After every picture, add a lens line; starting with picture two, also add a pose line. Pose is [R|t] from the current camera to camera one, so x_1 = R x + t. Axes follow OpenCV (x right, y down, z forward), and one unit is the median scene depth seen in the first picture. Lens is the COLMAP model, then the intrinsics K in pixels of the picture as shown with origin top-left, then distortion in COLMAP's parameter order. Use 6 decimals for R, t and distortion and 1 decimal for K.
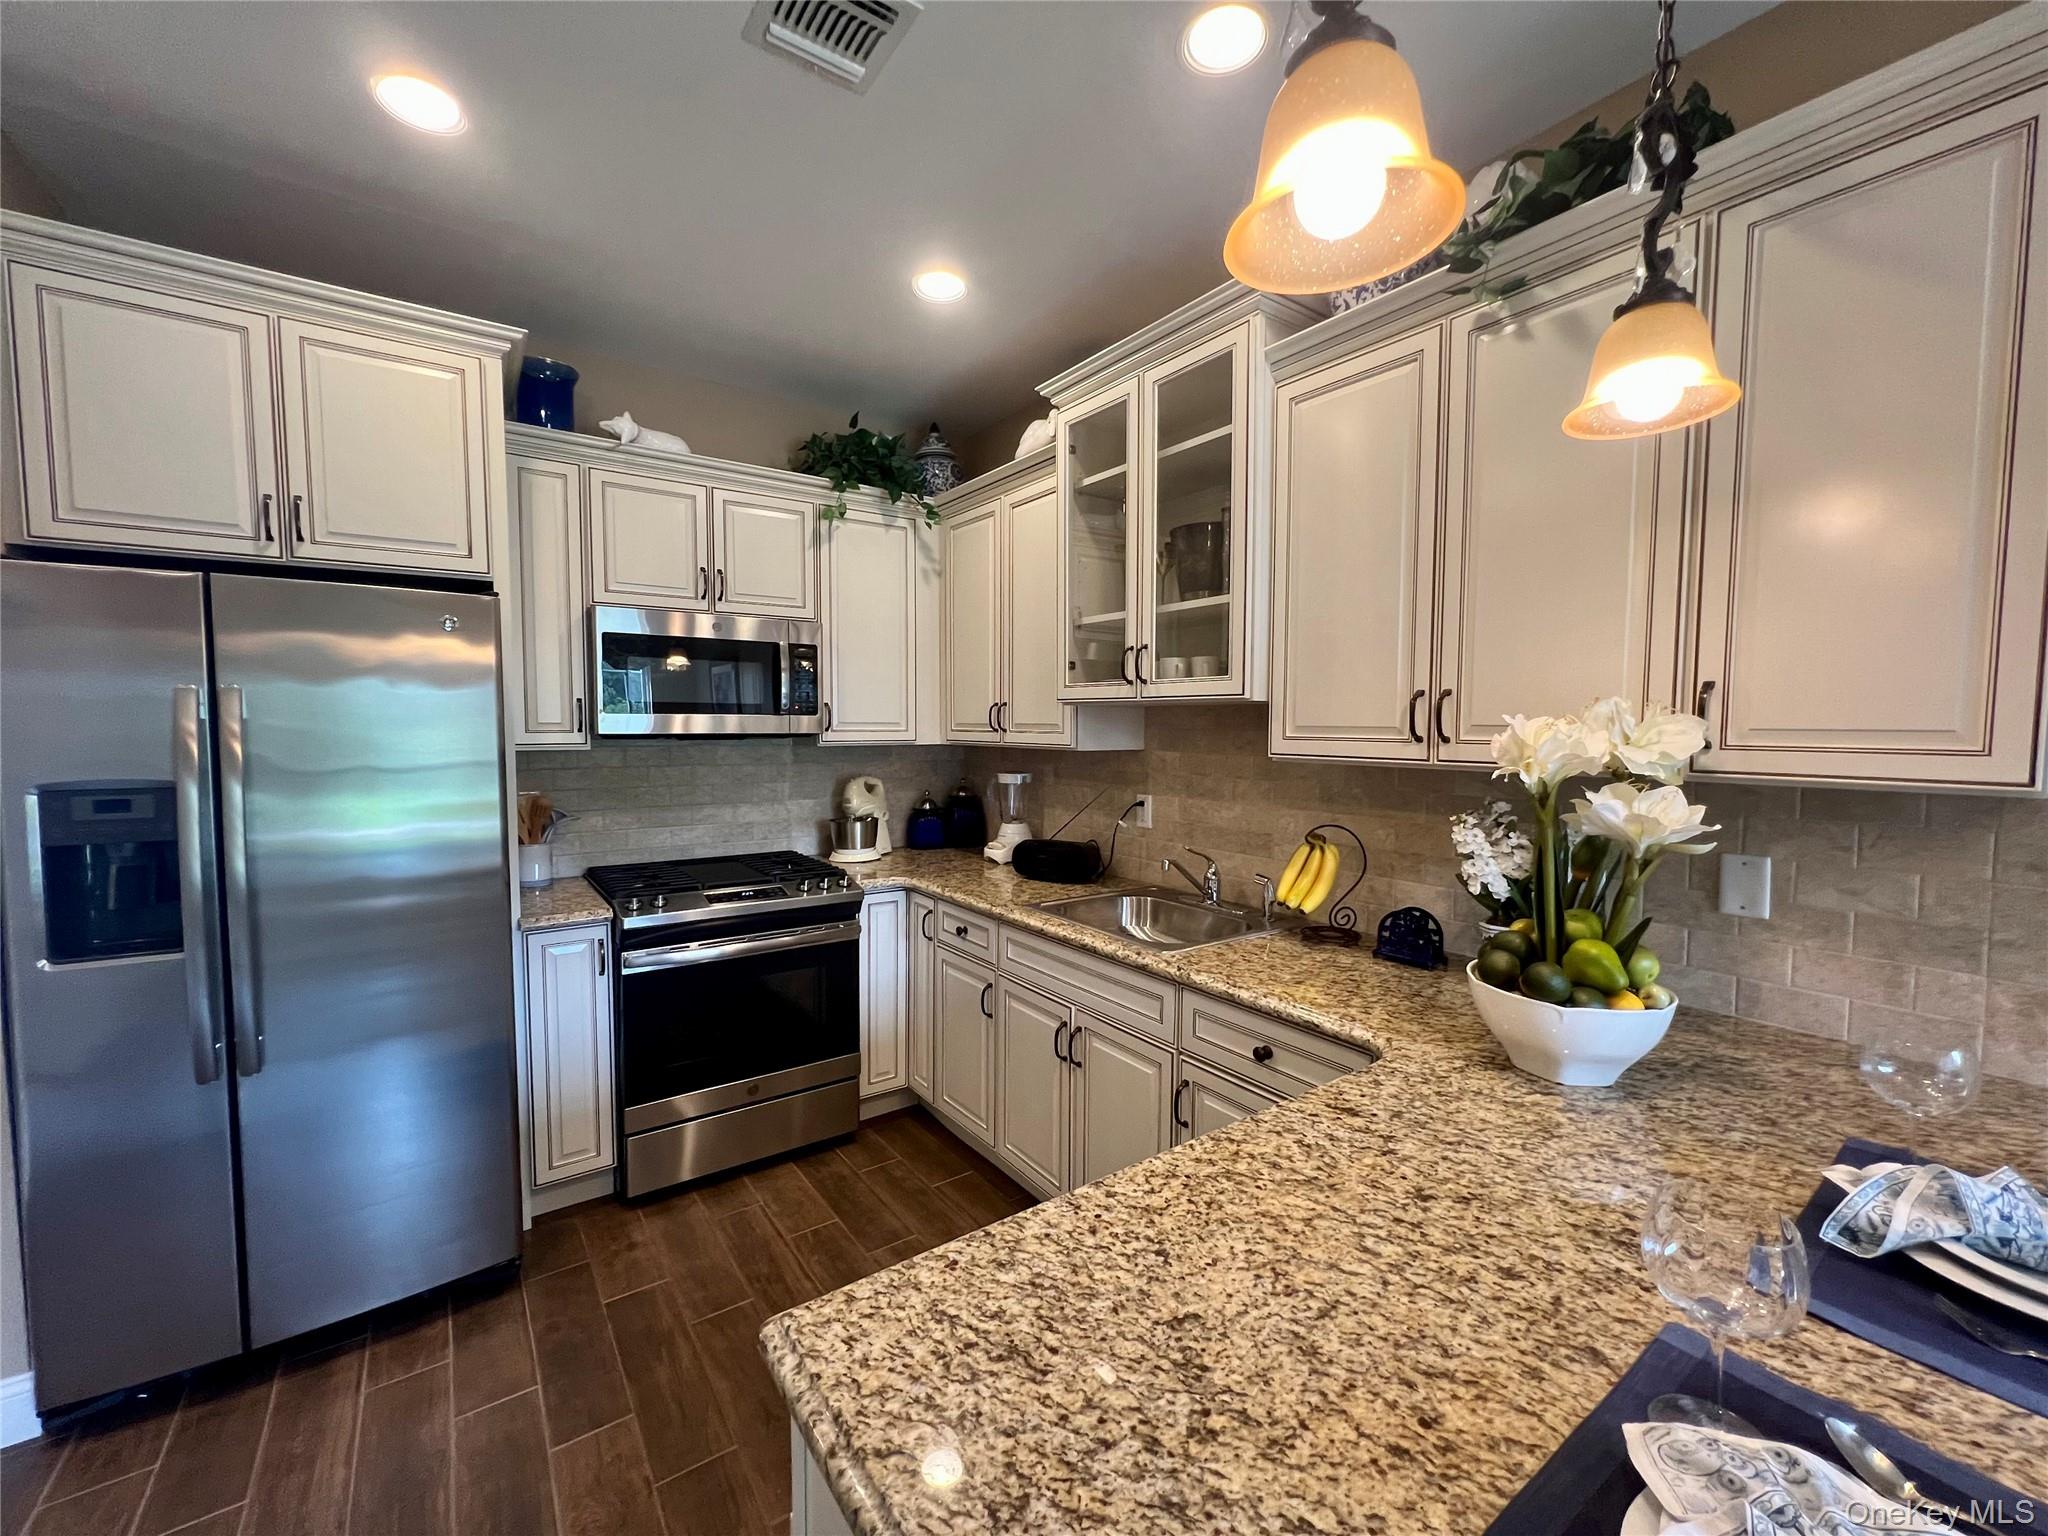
lens RADIAL K [[821.9, 0, 1025.7], [0, 821.9, 771.4], [0, 0, 1]] dist [-0.004052, 0.001293]
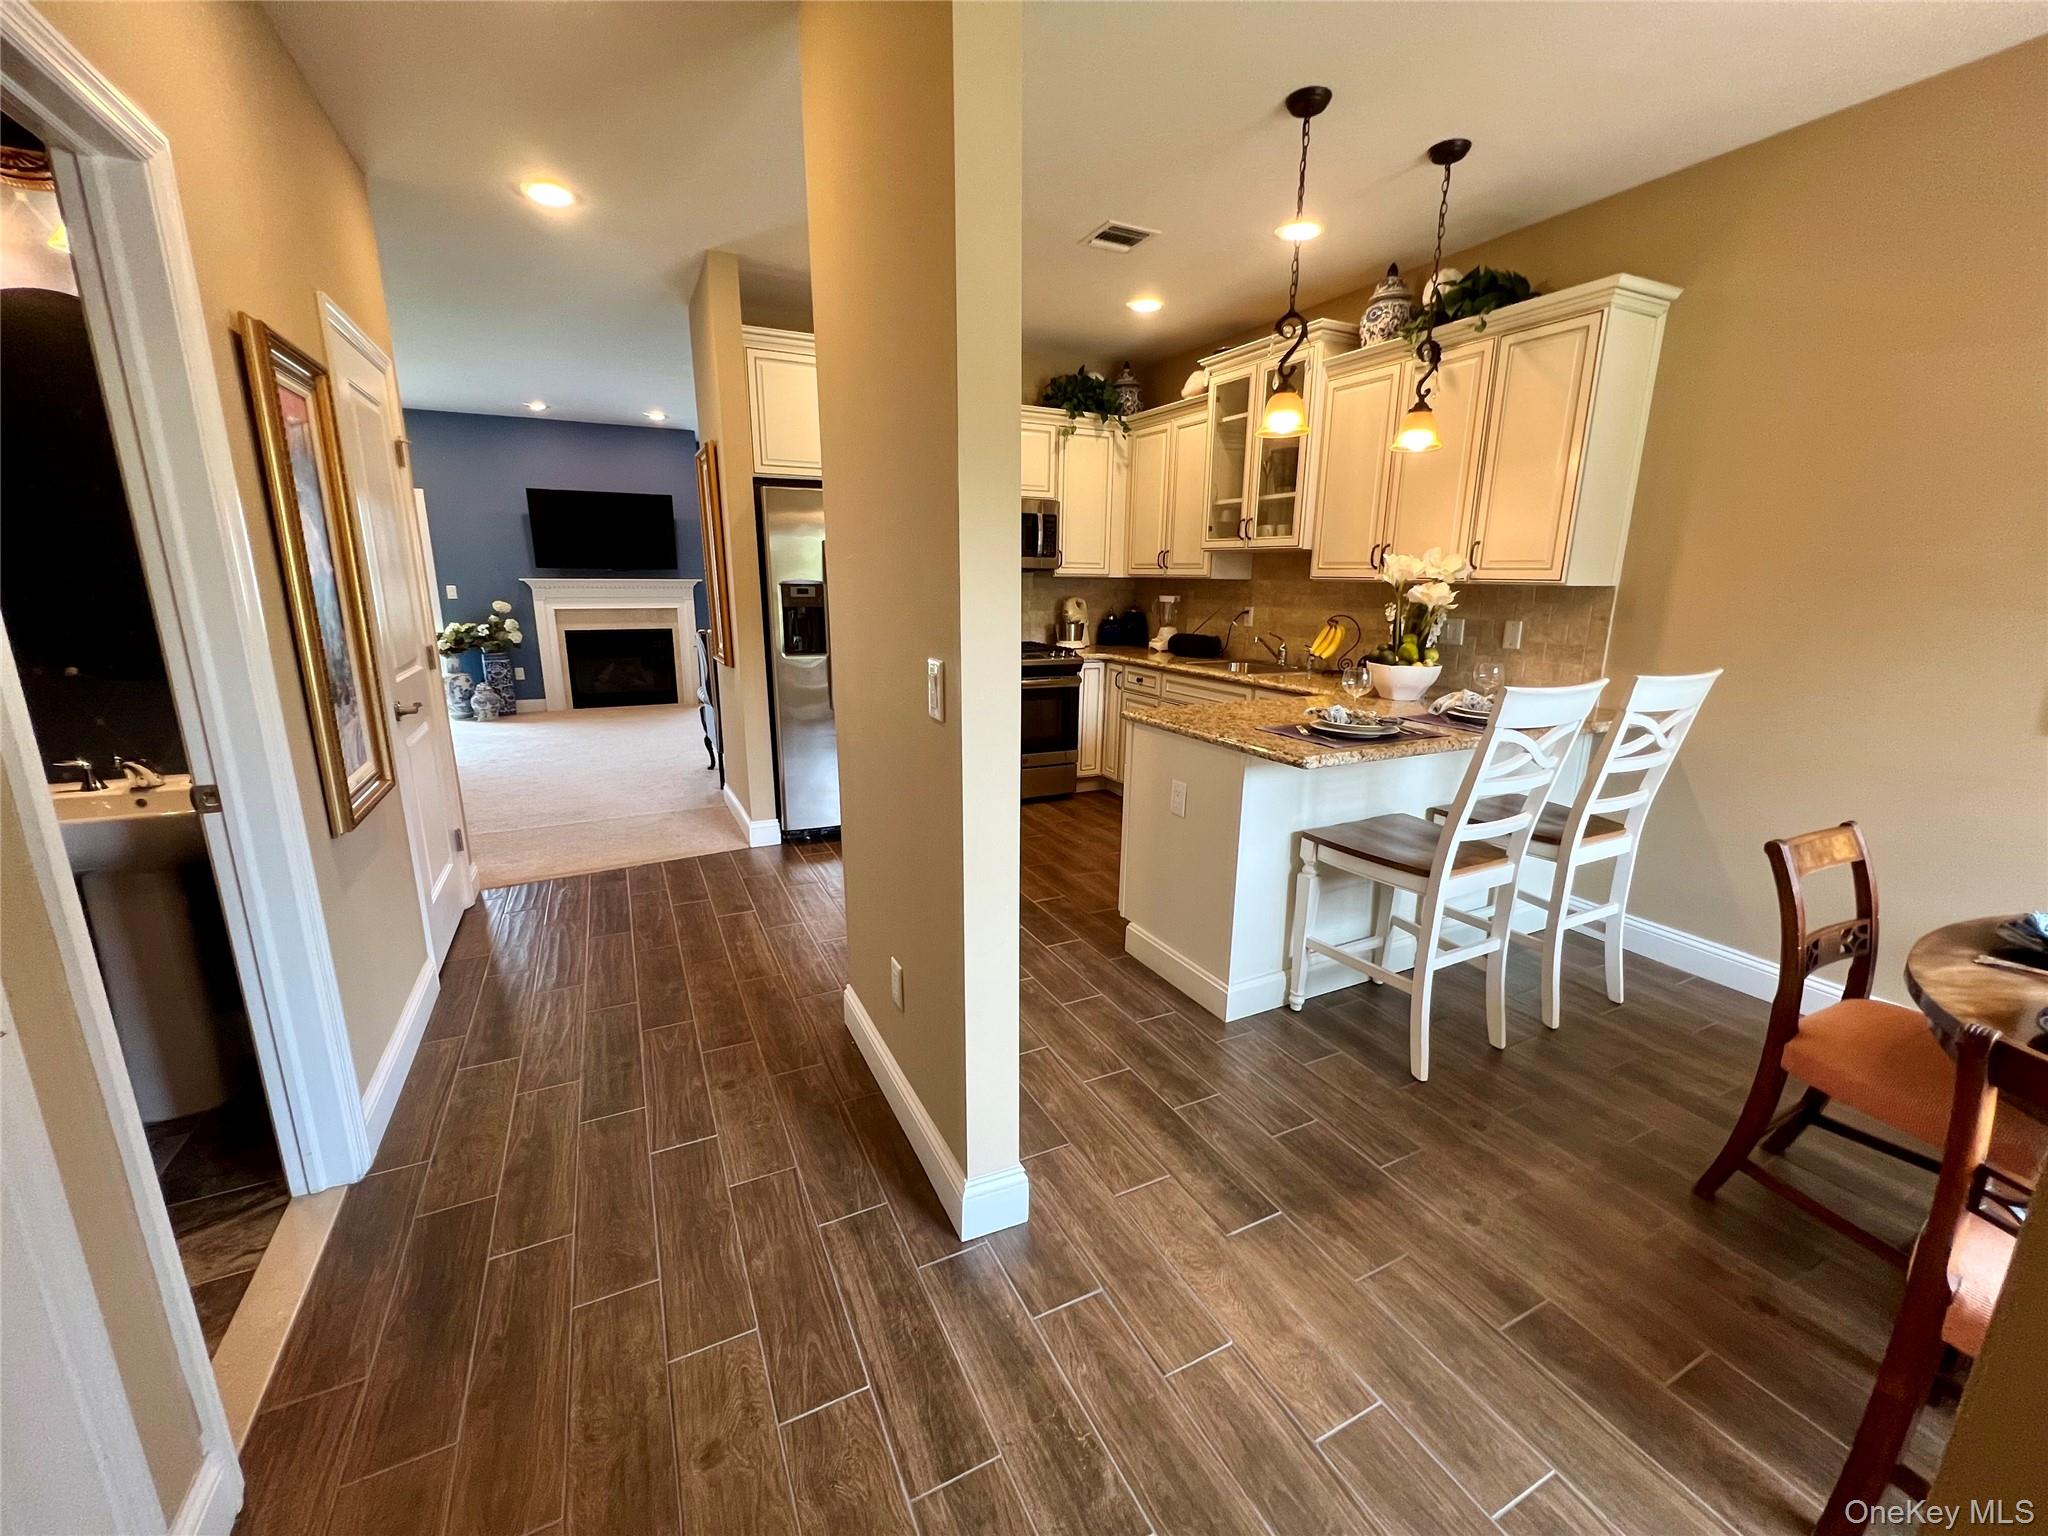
lens RADIAL K [[821.9, 0, 1024.7], [0, 821.9, 771.4], [0, 0, 1]] dist [-0.004052, 0.001293]
pose [[0.988294, 0.044493, -0.145932, -0.064865], [-0.018475, 0.984392, 0.175016, 0.094788], [0.151441, -0.170271, 0.973691, -0.988572]]
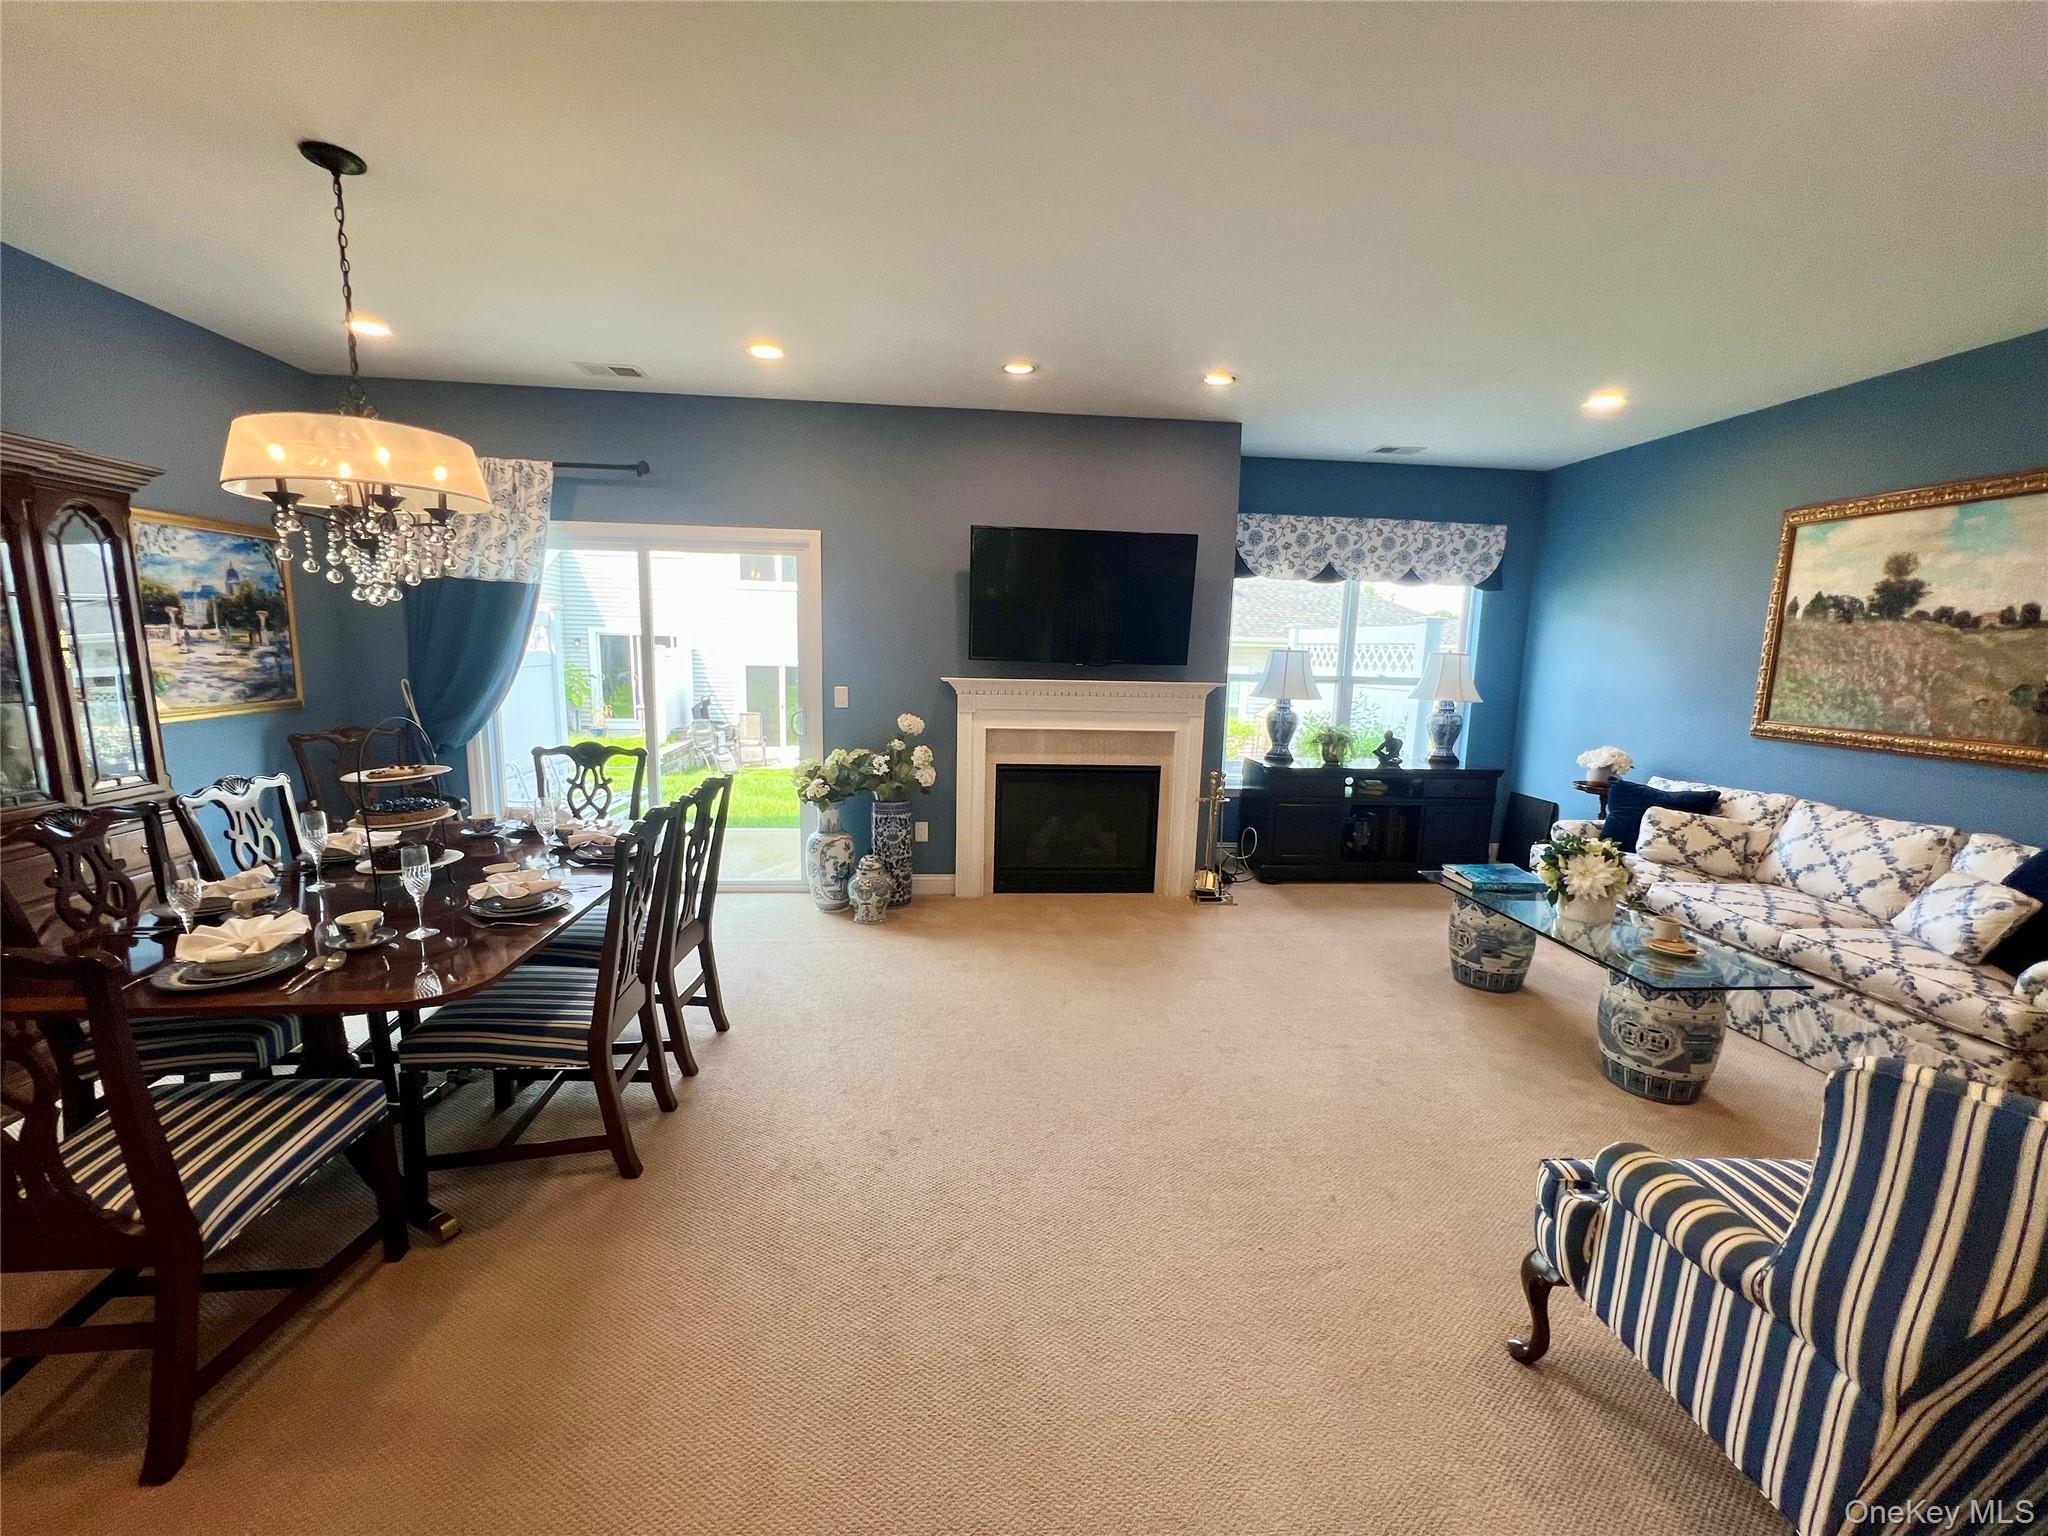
lens RADIAL K [[821.9, 0, 1027.5], [0, 821.9, 772.9], [0, 0, 1]] dist [-0.004052, 0.001293]
pose [[0.867897, 0.096155, -0.487349, -1.496103], [-0.053509, 0.993474, 0.100724, -0.040044], [0.493854, -0.061340, 0.867379, 0.503286]]
